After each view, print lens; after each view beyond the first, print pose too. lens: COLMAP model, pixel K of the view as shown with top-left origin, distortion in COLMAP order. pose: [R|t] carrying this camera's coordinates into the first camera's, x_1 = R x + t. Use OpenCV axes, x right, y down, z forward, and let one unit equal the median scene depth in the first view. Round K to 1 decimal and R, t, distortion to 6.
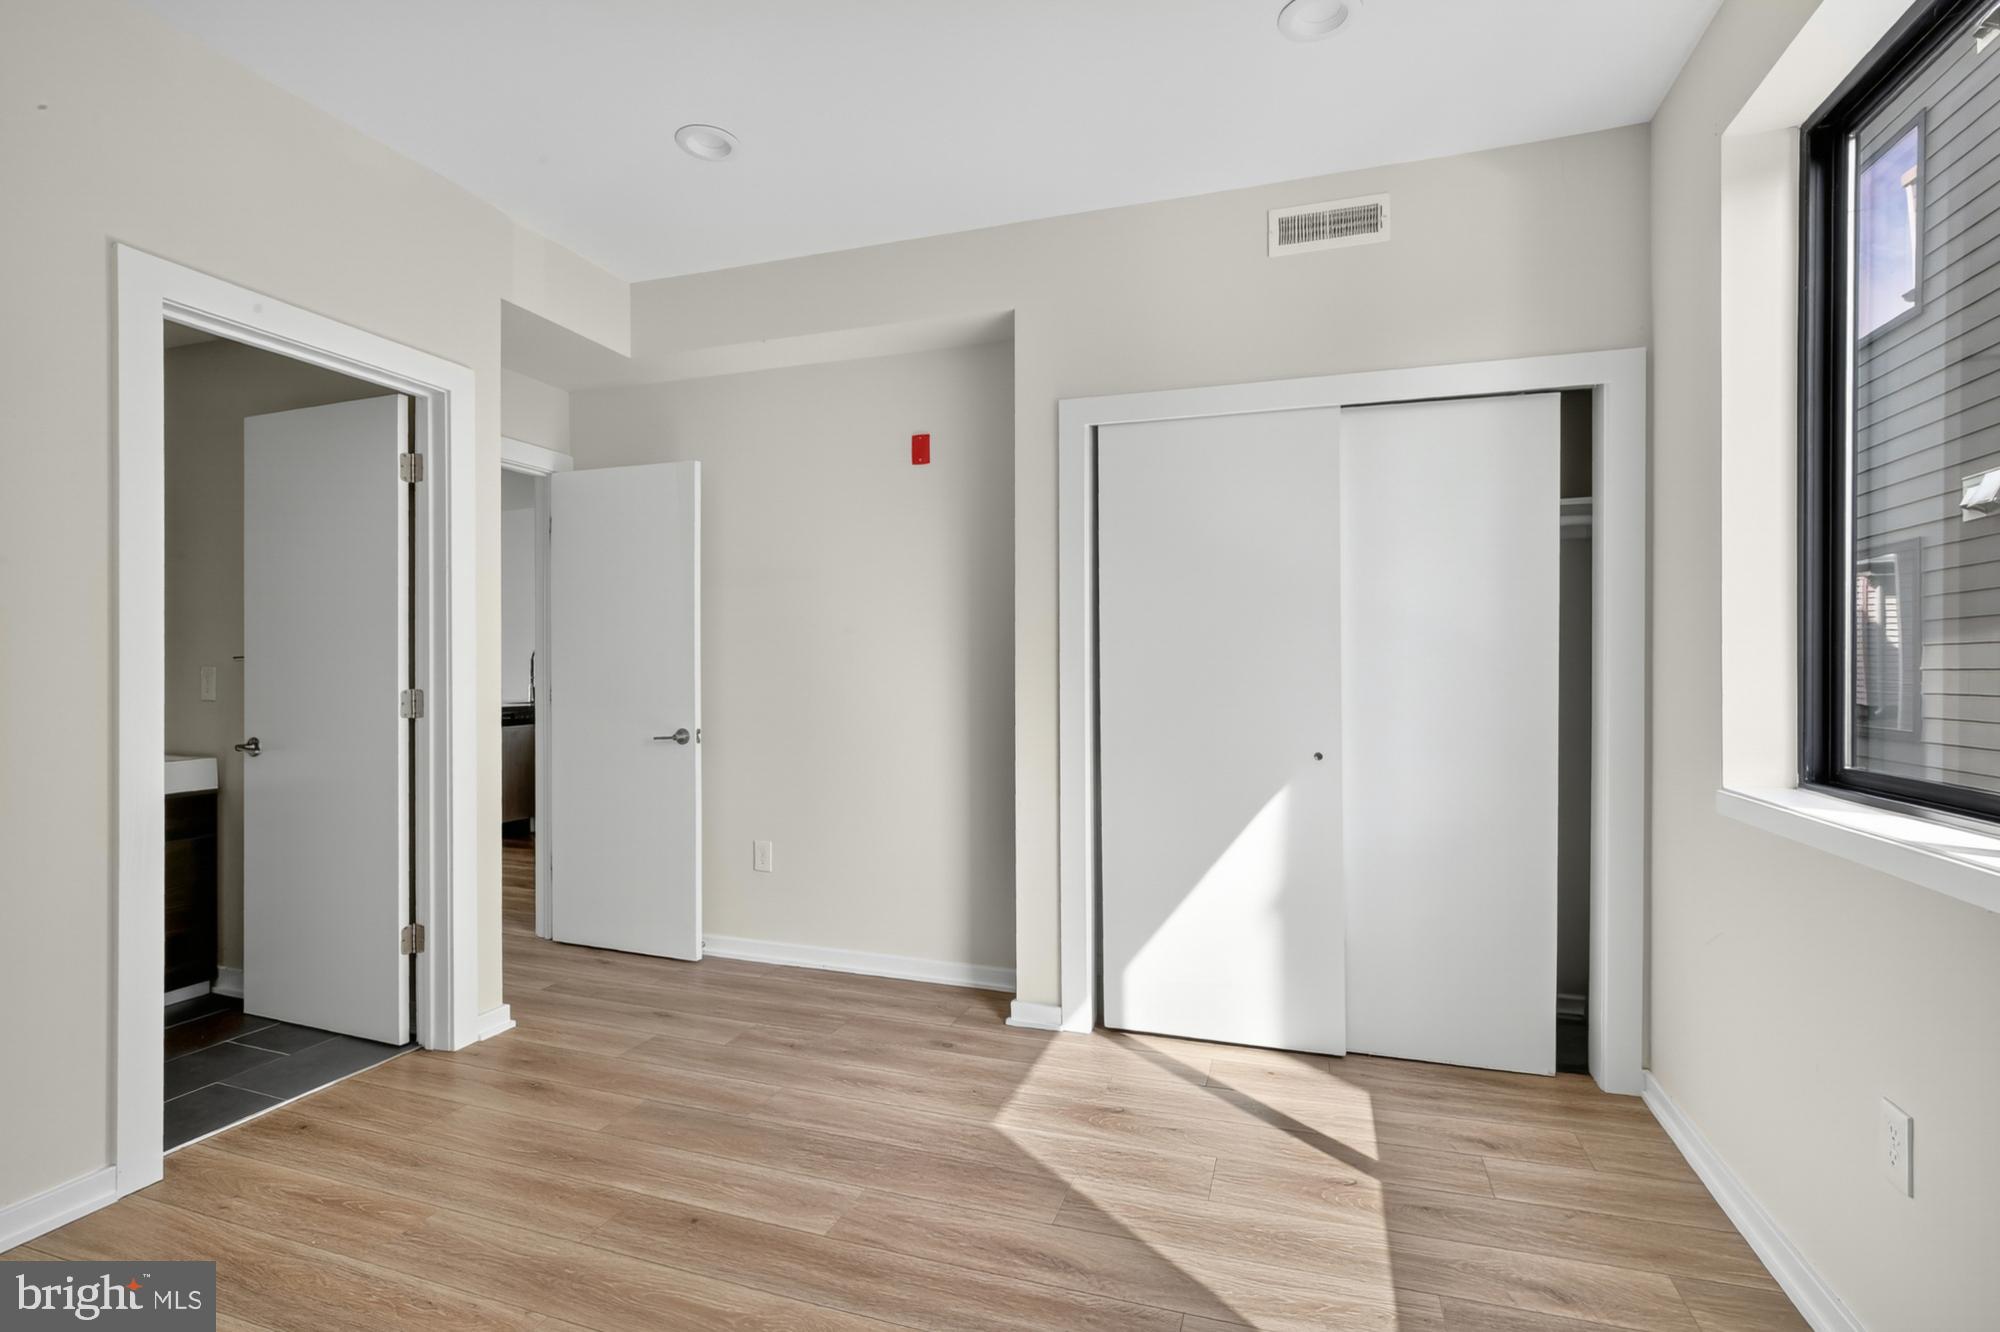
lens RADIAL K [[898.7, 0, 998.0], [0, 898.7, 673.3], [0, 0, 1]] dist [-0.030951, 0.000863]
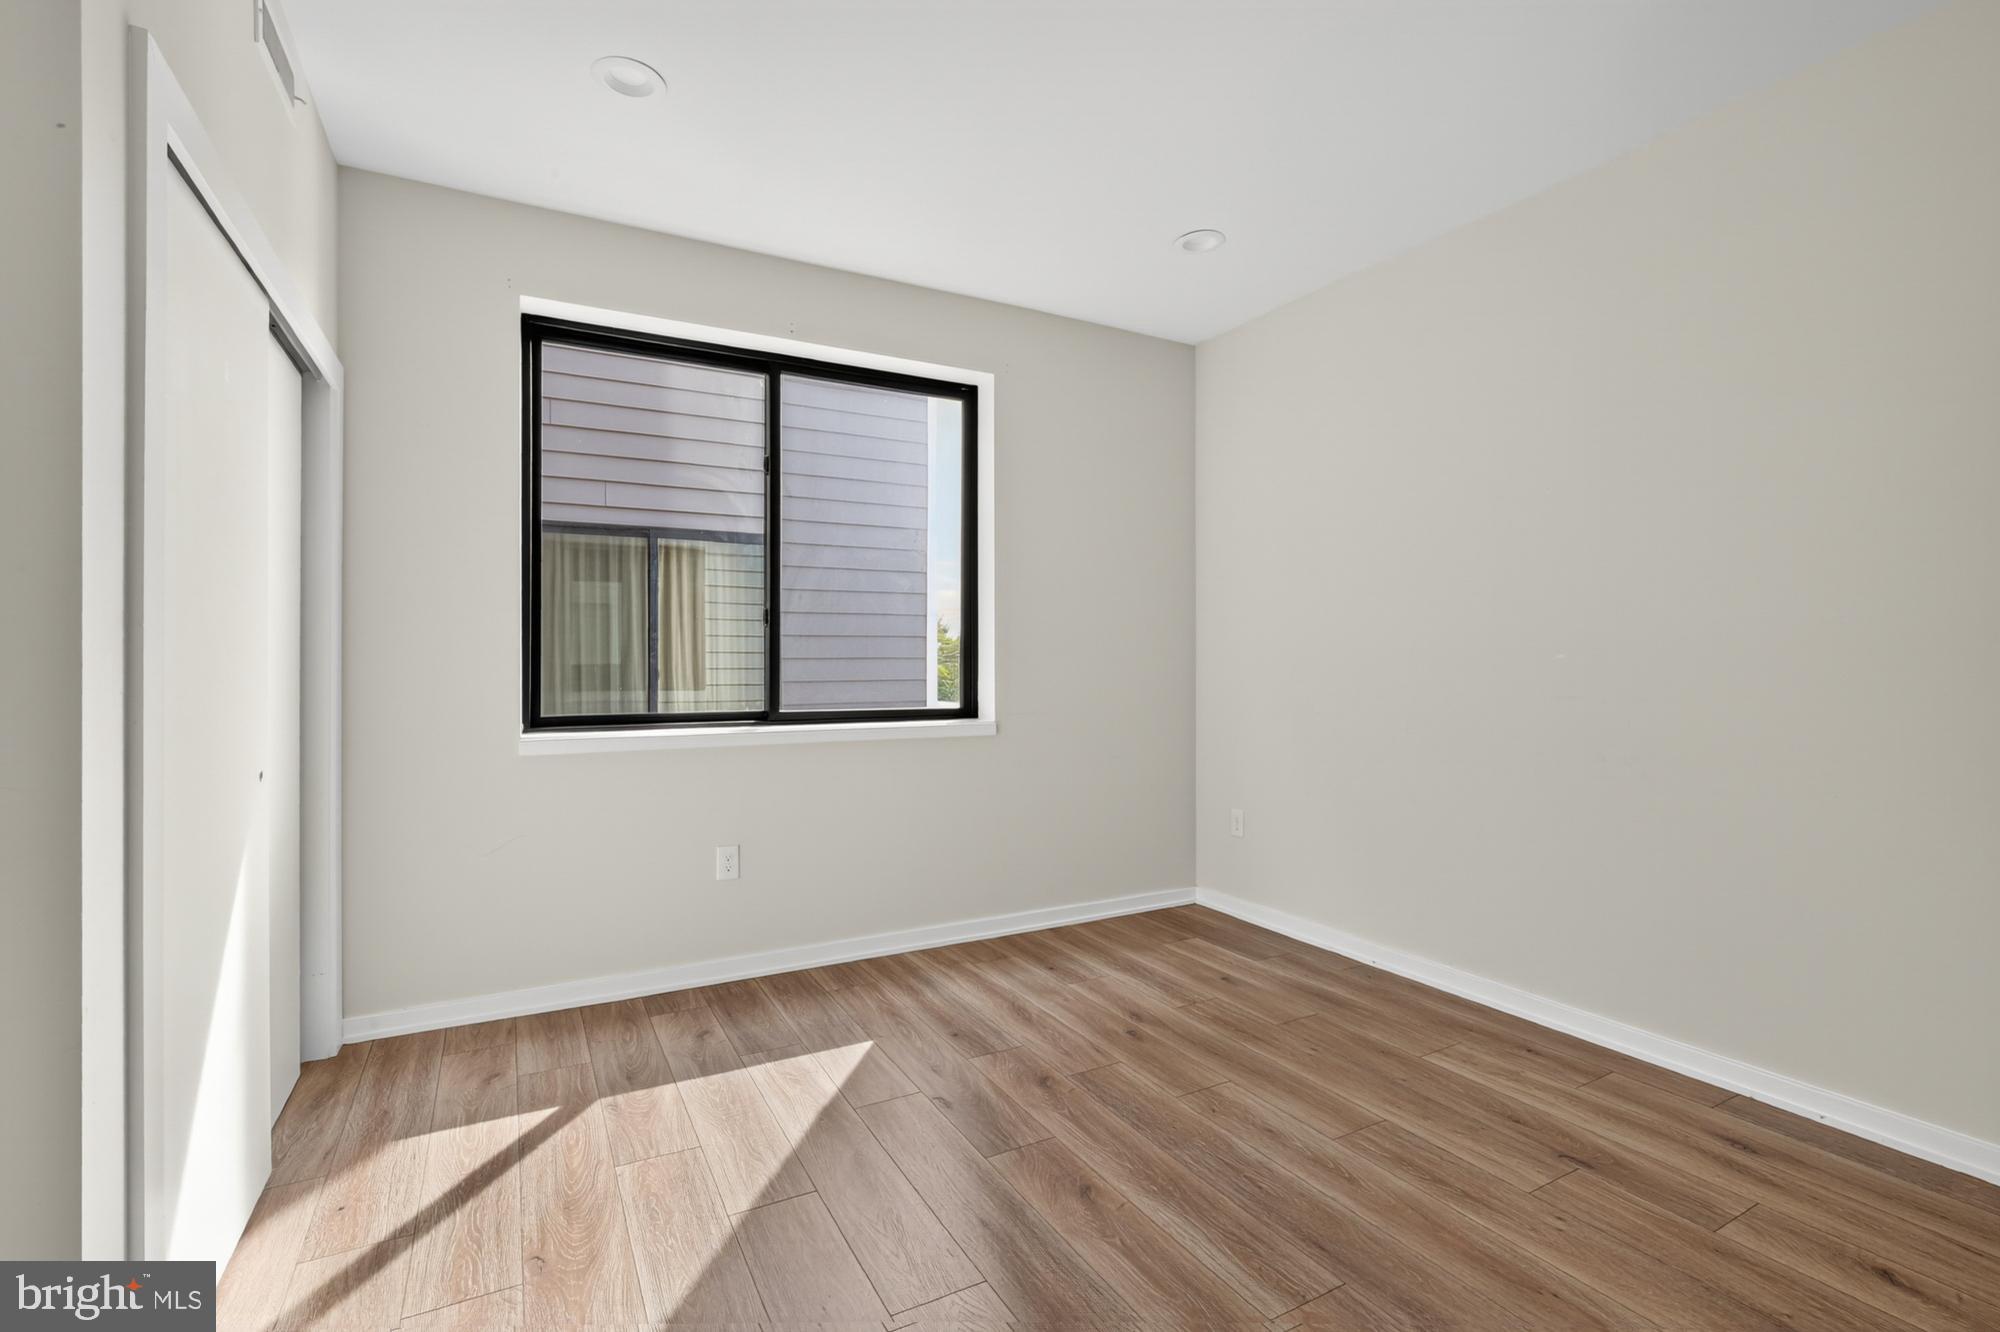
lens RADIAL K [[925.7, 0, 1007.5], [0, 925.7, 652.2], [0, 0, 1]] dist [-0.020898, 0.000481]
pose [[-0.741869, -0.004250, 0.670531, -0.768527], [-0.003460, 0.999991, 0.002511, -0.013549], [-0.670536, -0.000457, -0.741877, 1.539430]]
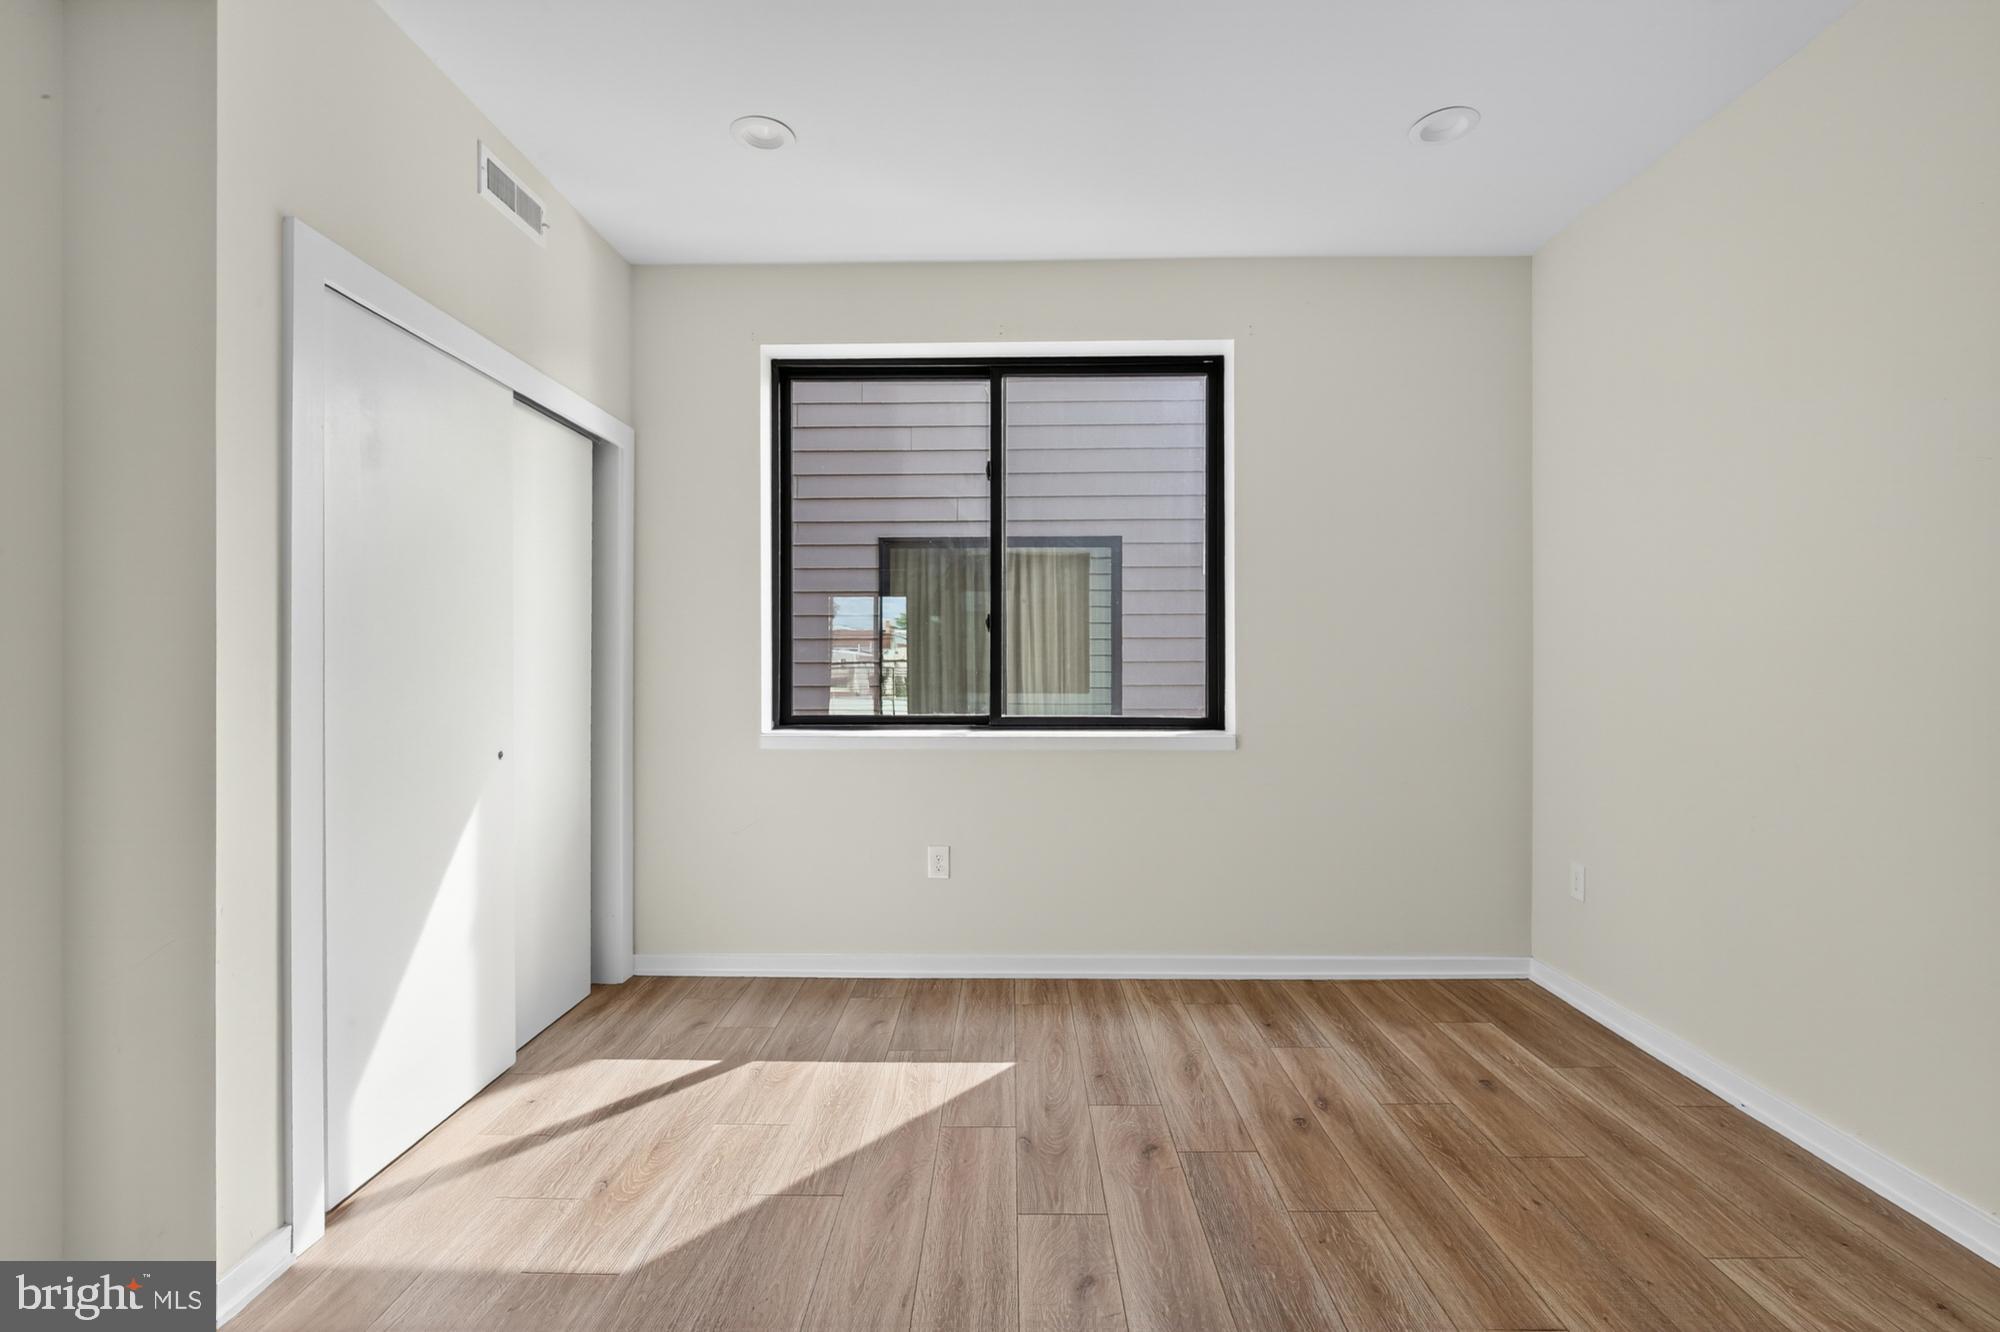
lens RADIAL K [[946.0, 0, 990.3], [0, 946.0, 658.8], [0, 0, 1]] dist [-0.032201, 0.007573]
pose [[-0.294549, -0.006273, 0.955616, -0.971487], [0.003154, 0.999967, 0.007537, -0.017804], [-0.955631, 0.005234, -0.294520, 1.075947]]
